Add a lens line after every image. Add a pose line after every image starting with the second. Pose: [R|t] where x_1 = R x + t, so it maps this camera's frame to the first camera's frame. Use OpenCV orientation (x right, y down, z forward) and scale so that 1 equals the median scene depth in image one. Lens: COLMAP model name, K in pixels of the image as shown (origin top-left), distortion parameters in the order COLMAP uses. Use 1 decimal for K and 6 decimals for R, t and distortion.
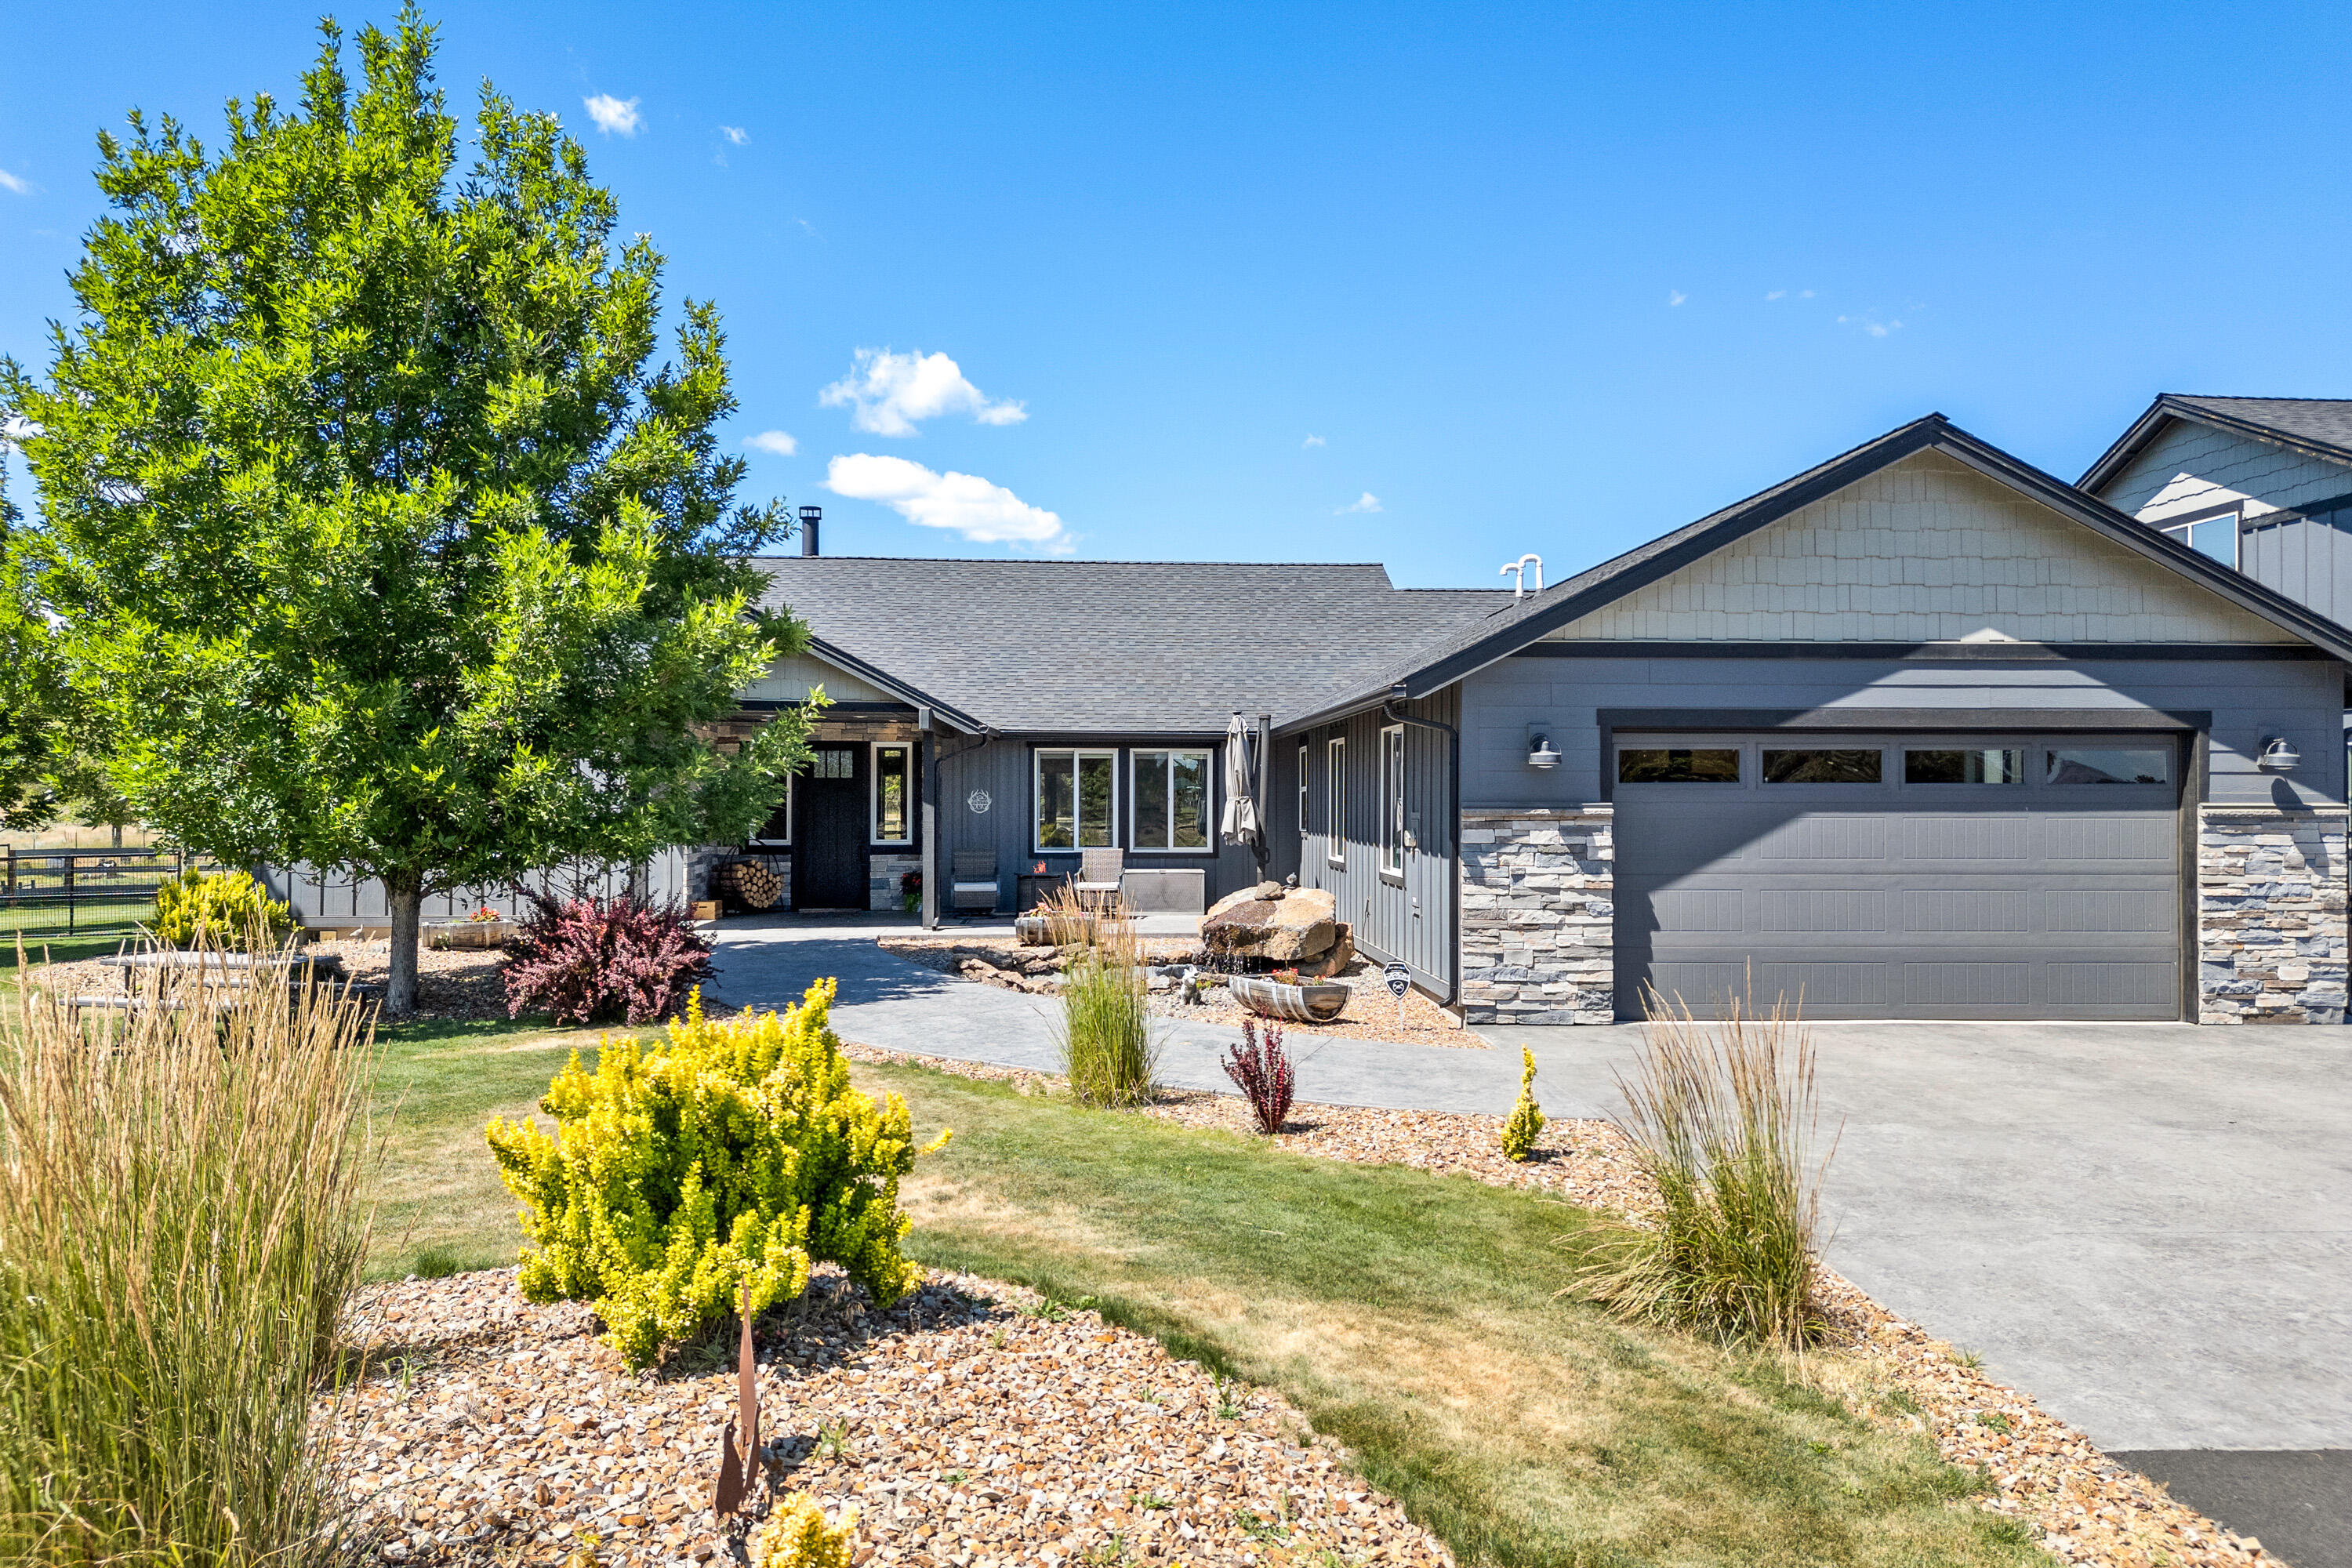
lens RADIAL K [[1562.9, 0, 1176.0], [0, 1562.9, 784.0], [0, 0, 1]] dist [0.074260, -0.071219]
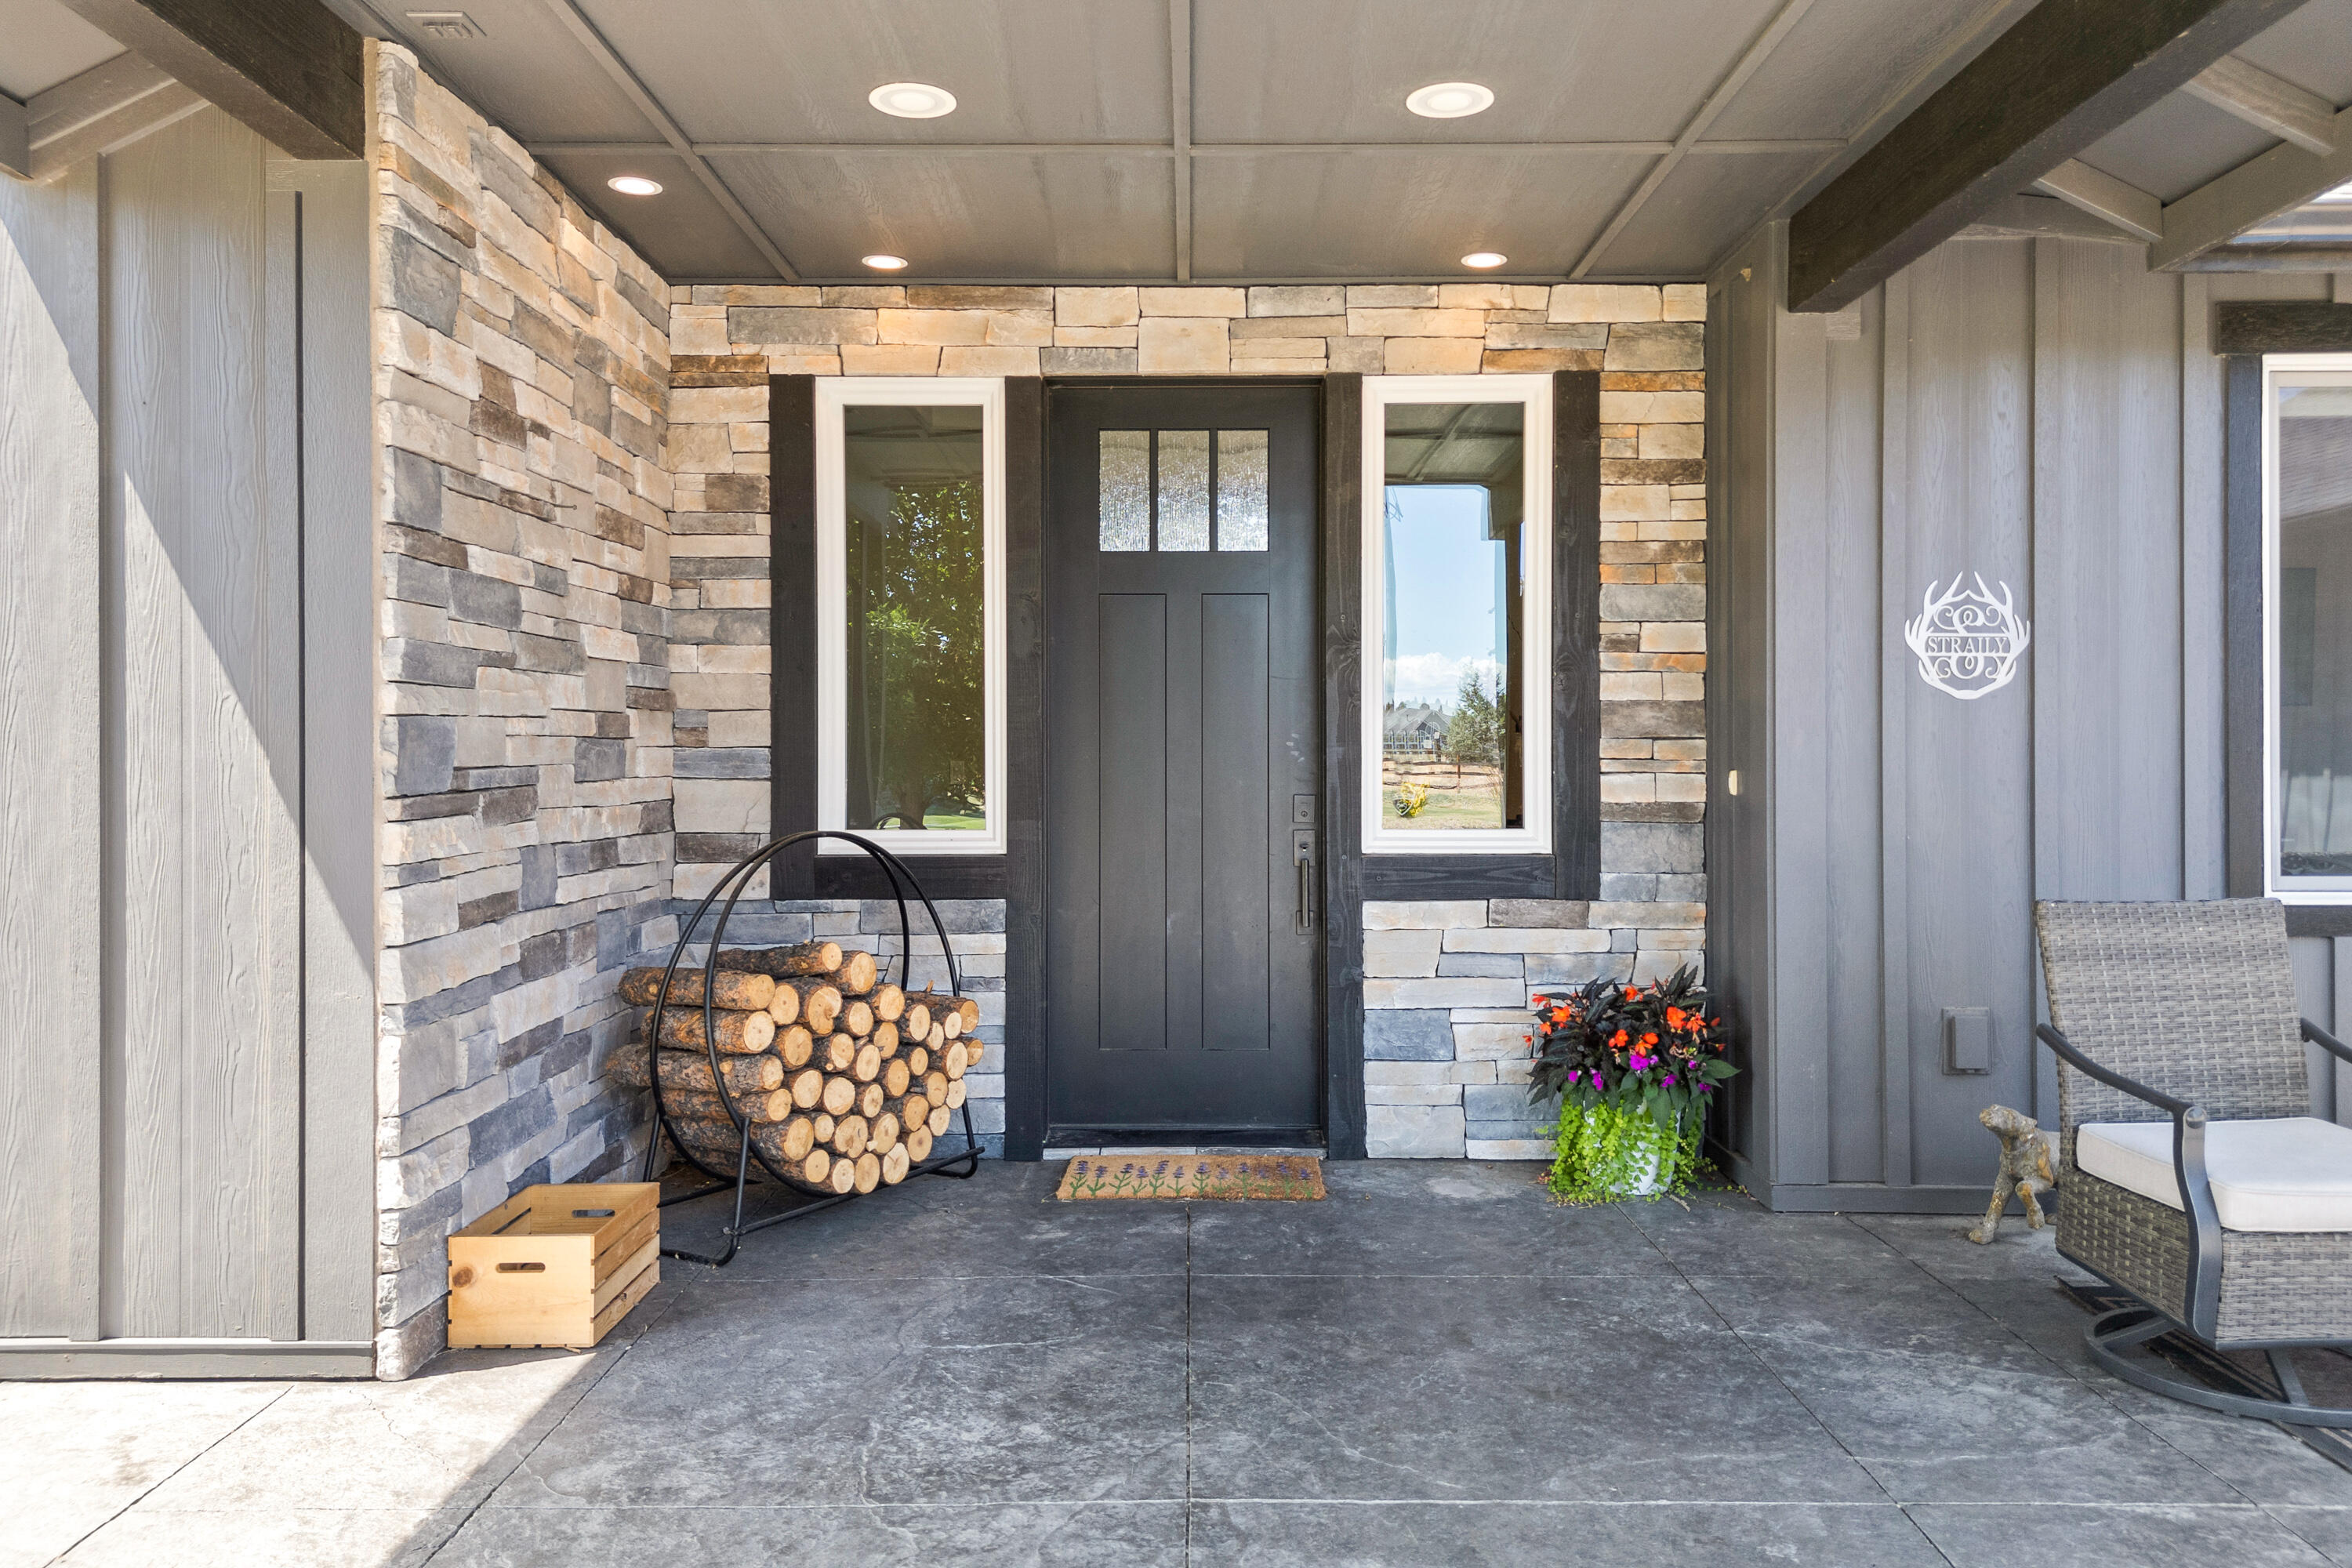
lens RADIAL K [[1546.2, 0, 1131.1], [0, 1546.2, 772.3], [0, 0, 1]] dist [0.035769, -0.118720]
pose [[0.995502, -0.005713, -0.094563, -0.206975], [0.006780, 0.999917, 0.010968, 0.024991], [0.094492, -0.011560, 0.995458, 0.786486]]
